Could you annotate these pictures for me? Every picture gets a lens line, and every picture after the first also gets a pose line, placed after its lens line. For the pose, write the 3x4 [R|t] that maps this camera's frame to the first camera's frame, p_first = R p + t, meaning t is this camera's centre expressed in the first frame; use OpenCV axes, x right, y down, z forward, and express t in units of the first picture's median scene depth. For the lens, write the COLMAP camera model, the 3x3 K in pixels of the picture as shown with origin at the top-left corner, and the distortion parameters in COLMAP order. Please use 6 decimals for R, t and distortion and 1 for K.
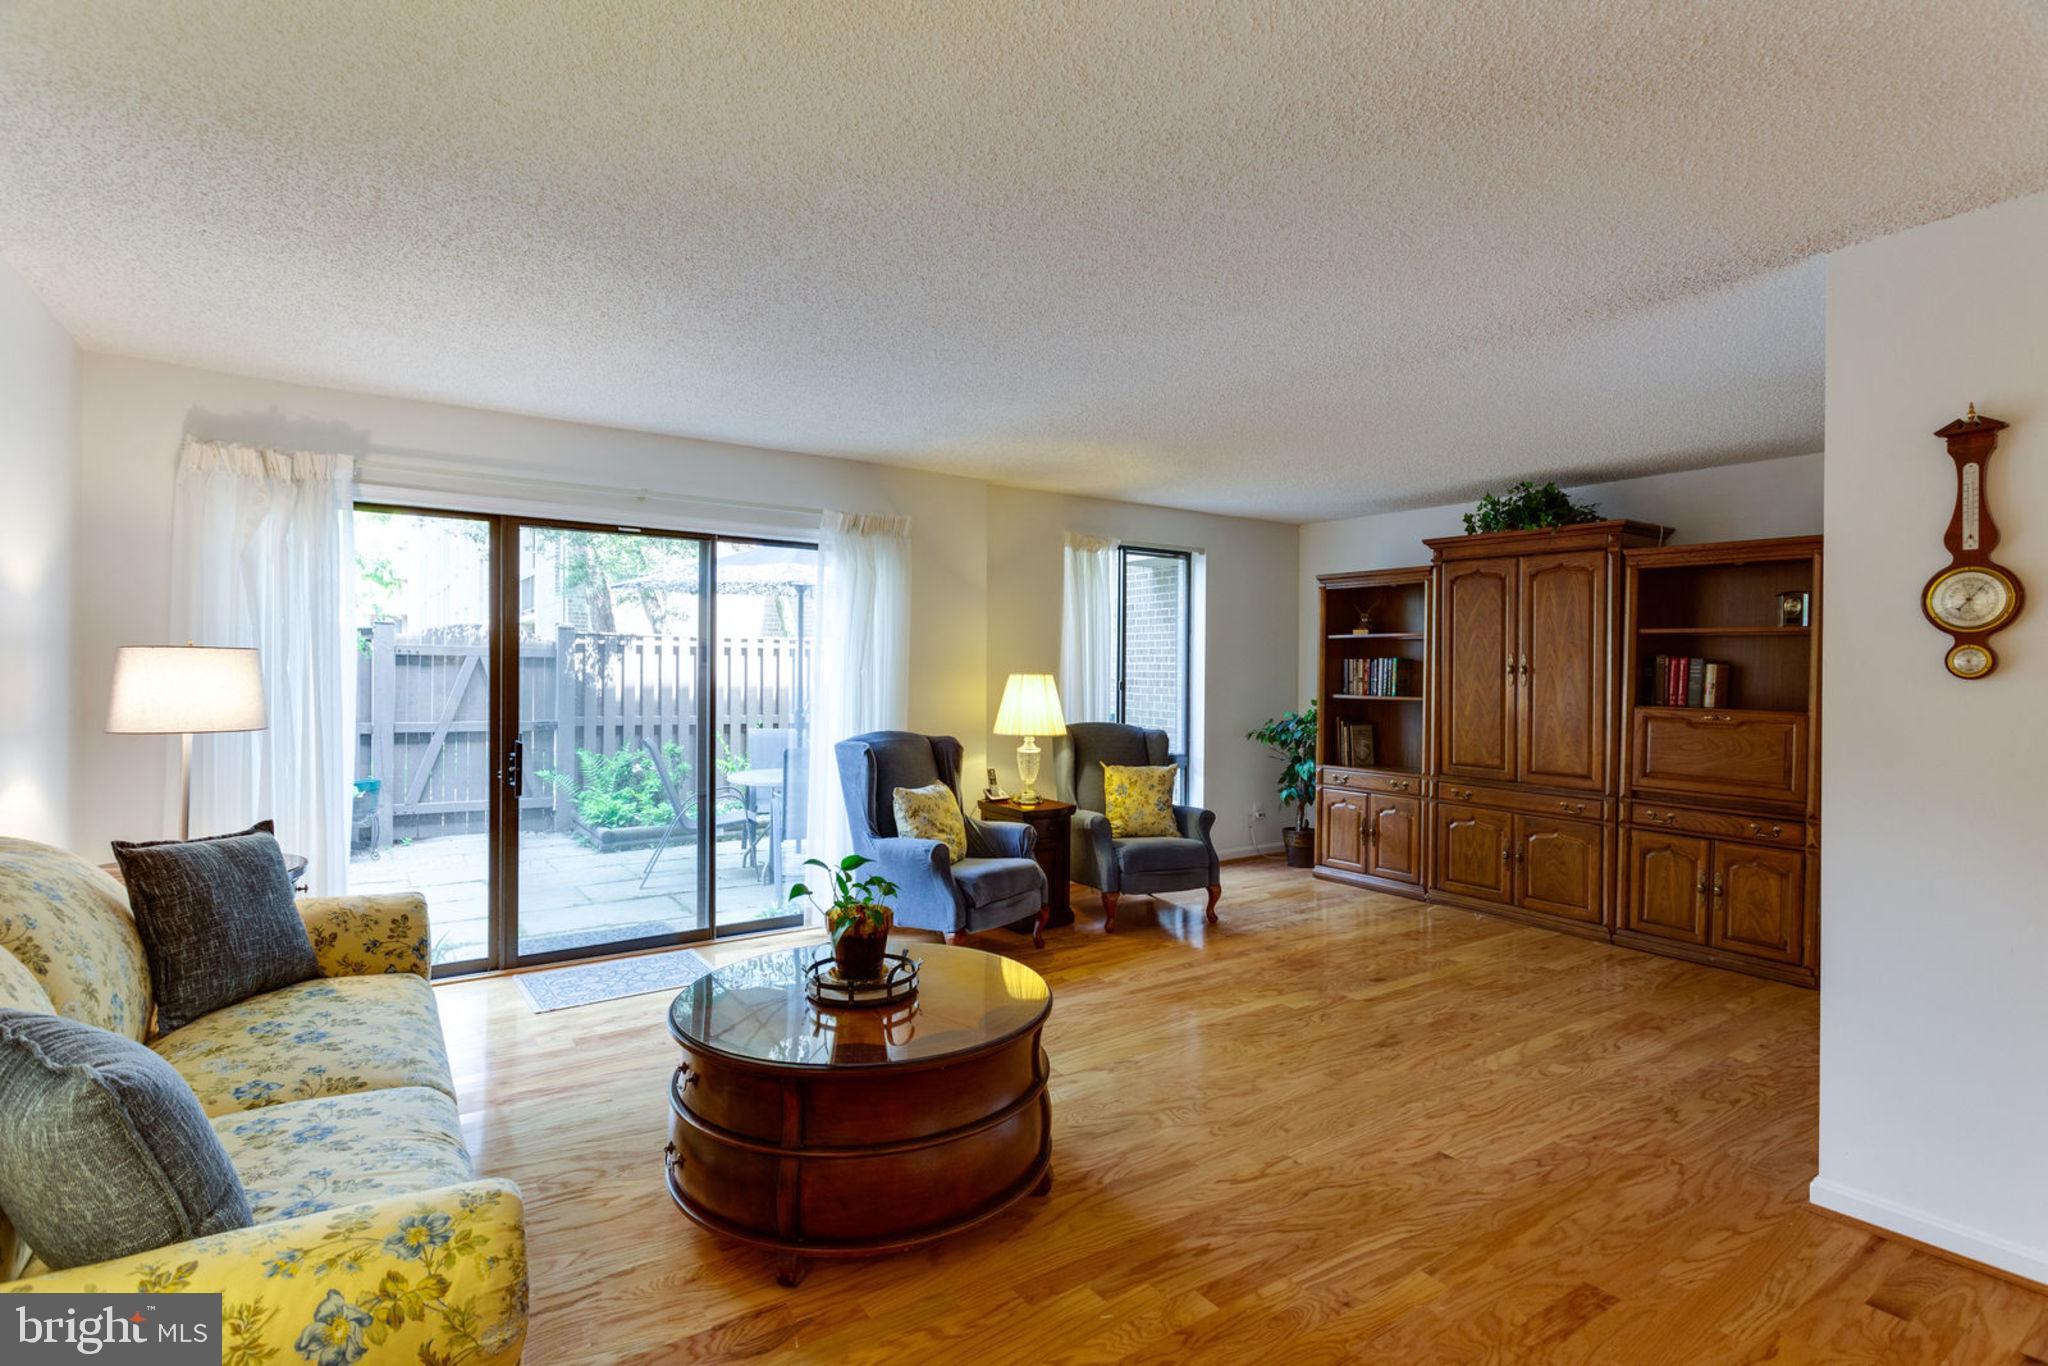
lens RADIAL K [[992.0, 0, 1024.0], [0, 992.0, 683.0], [0, 0, 1]] dist [0.002869, -0.001111]
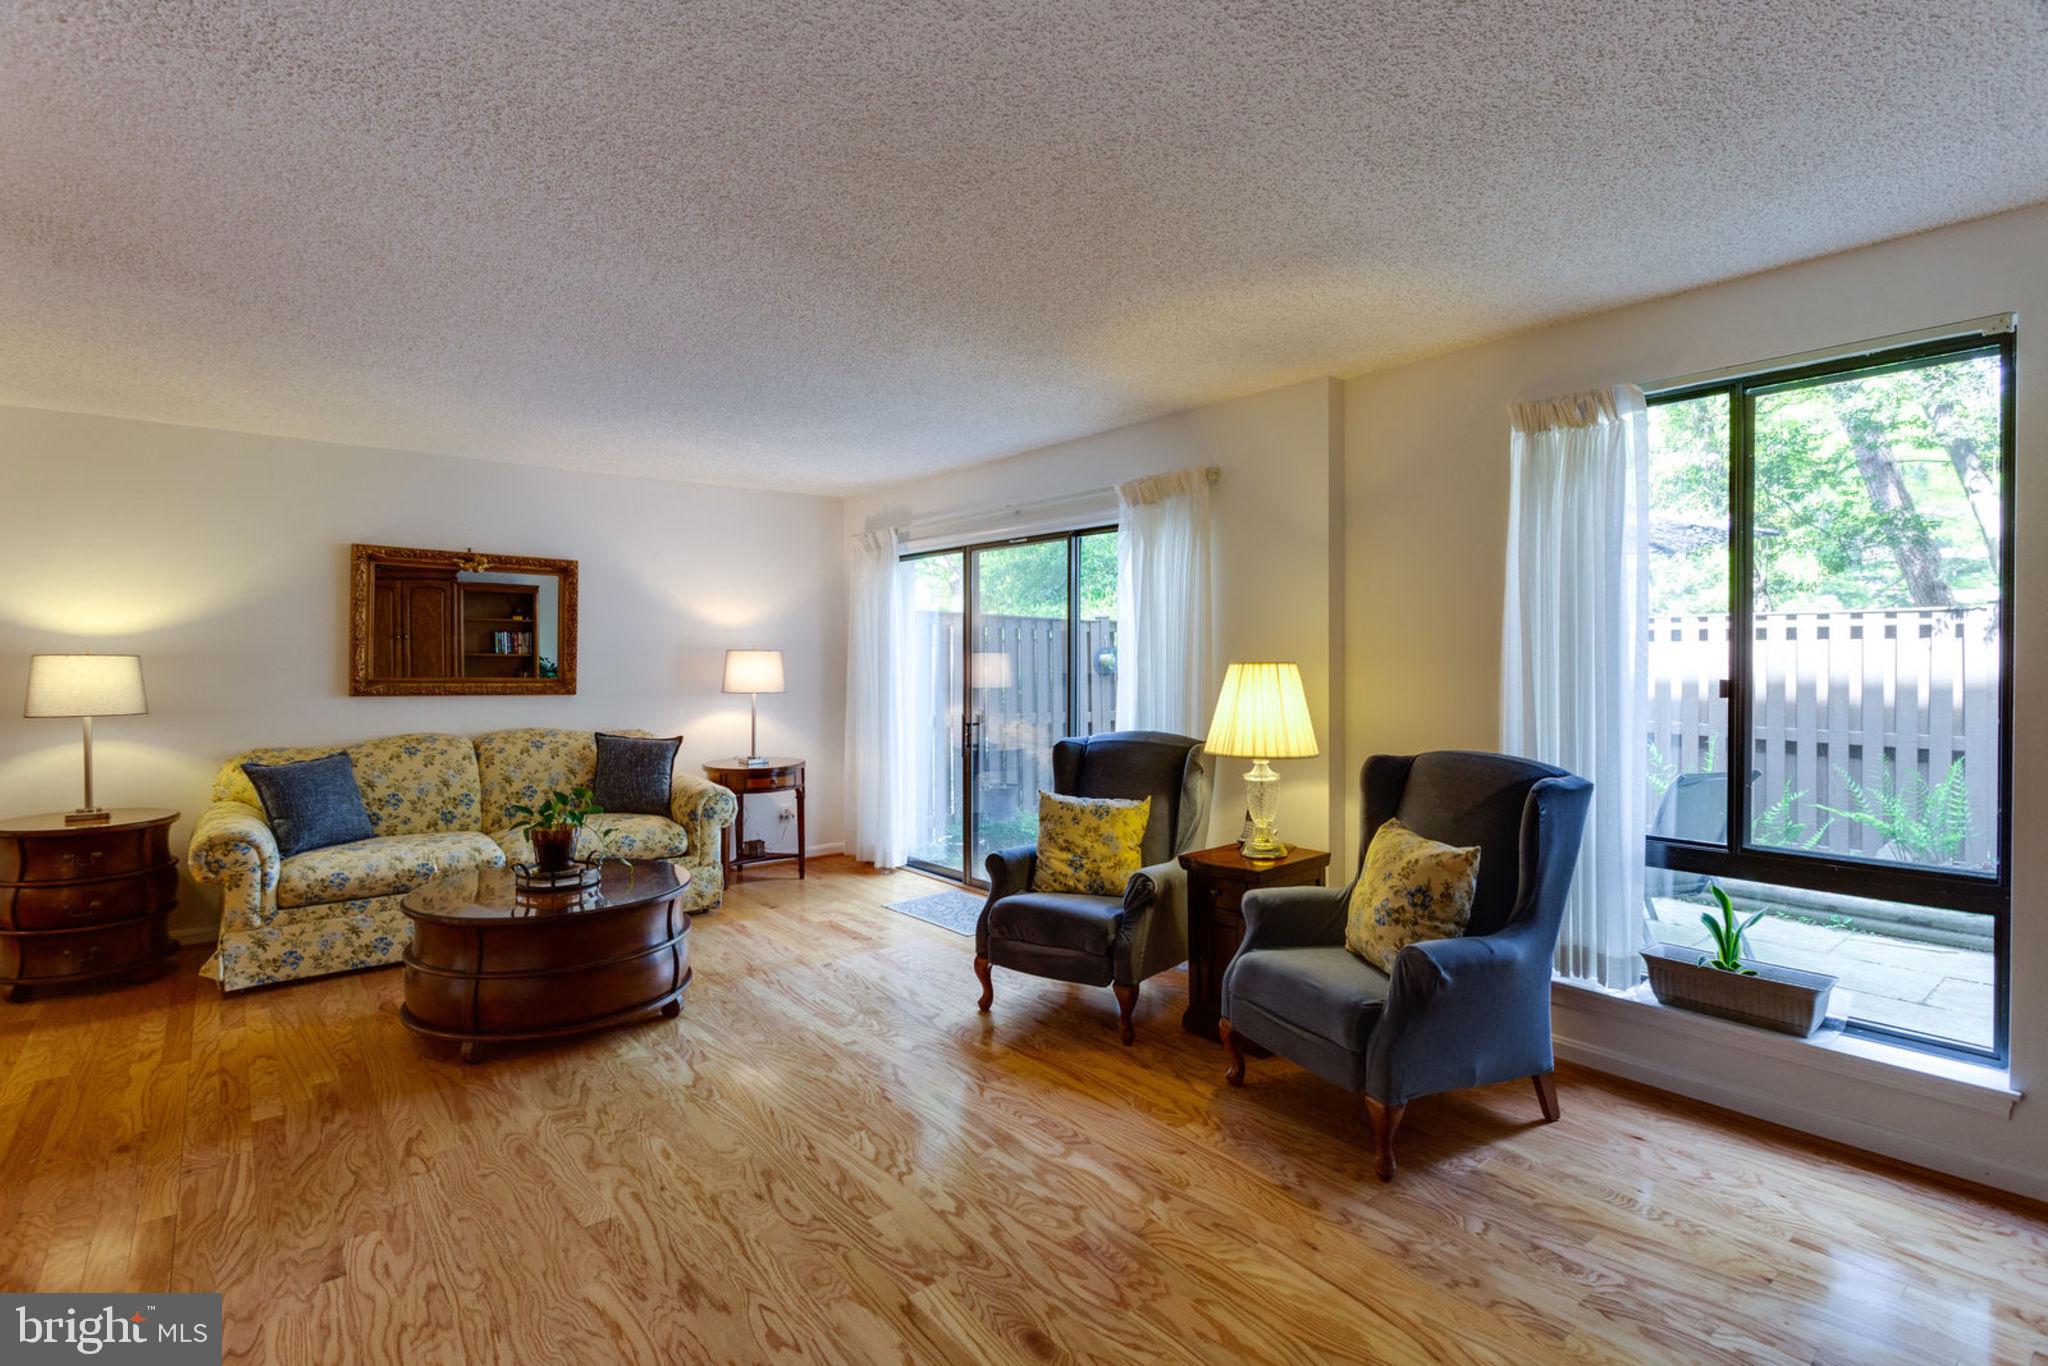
lens RADIAL K [[992.0, 0, 1024.0], [0, 992.0, 683.0], [0, 0, 1]] dist [0.002869, -0.001111]
pose [[0.067002, 0.016401, -0.997618, 0.846555], [-0.010856, 0.999818, 0.015708, -0.006065], [0.997694, 0.009778, 0.067168, 1.020475]]
